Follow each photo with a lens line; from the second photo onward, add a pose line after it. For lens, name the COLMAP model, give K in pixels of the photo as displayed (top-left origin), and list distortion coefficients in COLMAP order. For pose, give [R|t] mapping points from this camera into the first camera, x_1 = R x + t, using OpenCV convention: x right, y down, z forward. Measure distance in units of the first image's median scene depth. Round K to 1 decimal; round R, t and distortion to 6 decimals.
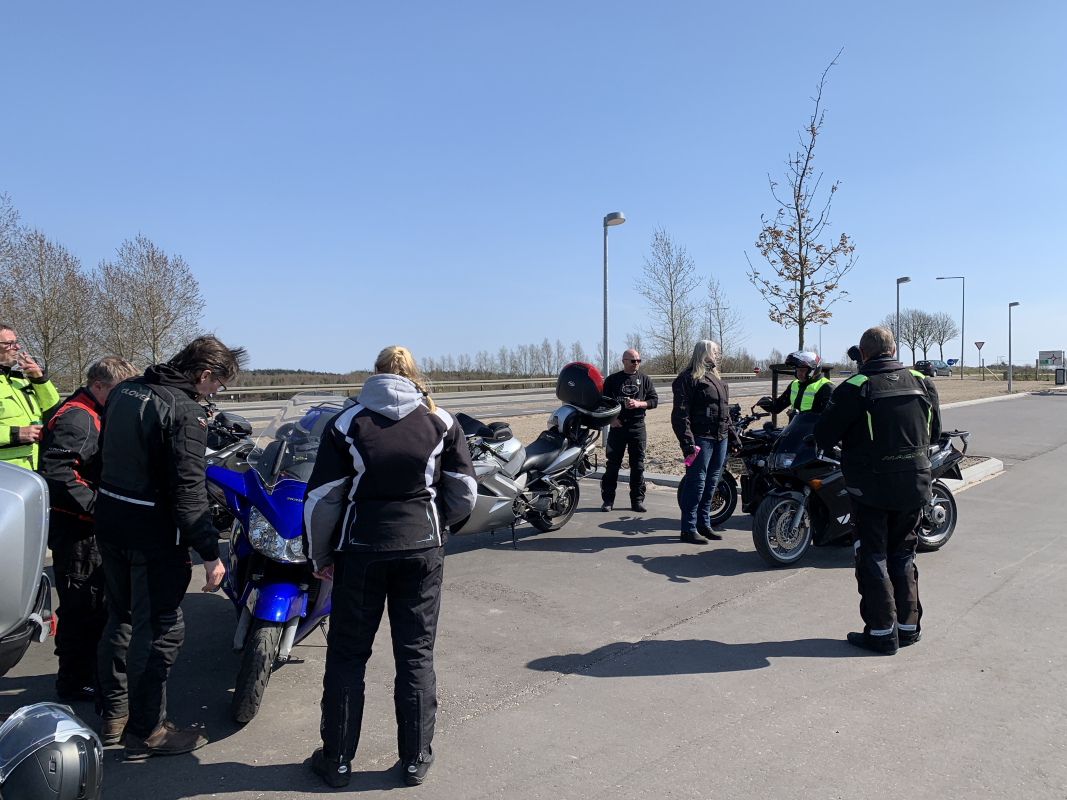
lens RADIAL K [[813.9, 0, 545.2], [0, 813.9, 401.4], [0, 0, 1]] dist [0.065475, -0.120134]
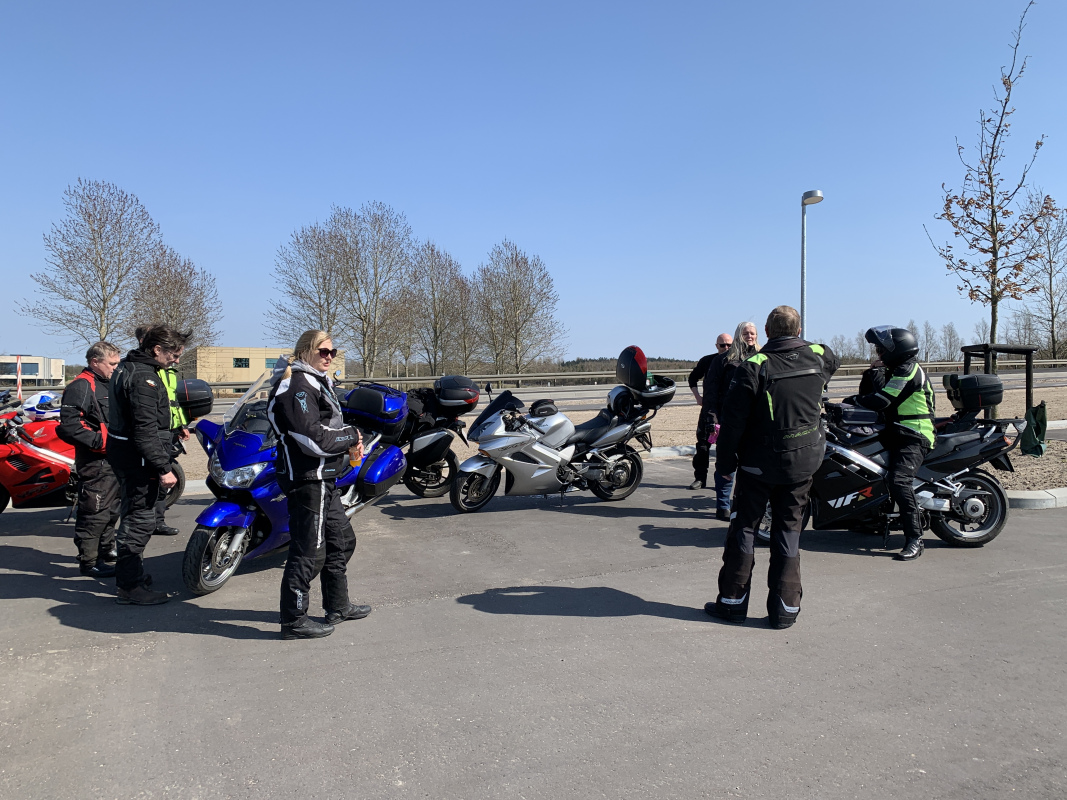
lens RADIAL K [[813.9, 0, 545.2], [0, 813.9, 401.4], [0, 0, 1]] dist [0.065475, -0.120134]
pose [[0.903553, 0.017048, -0.428137, 0.405782], [-0.010347, 0.999785, 0.017974, 0.007254], [0.428351, -0.011810, 0.903535, -0.027007]]
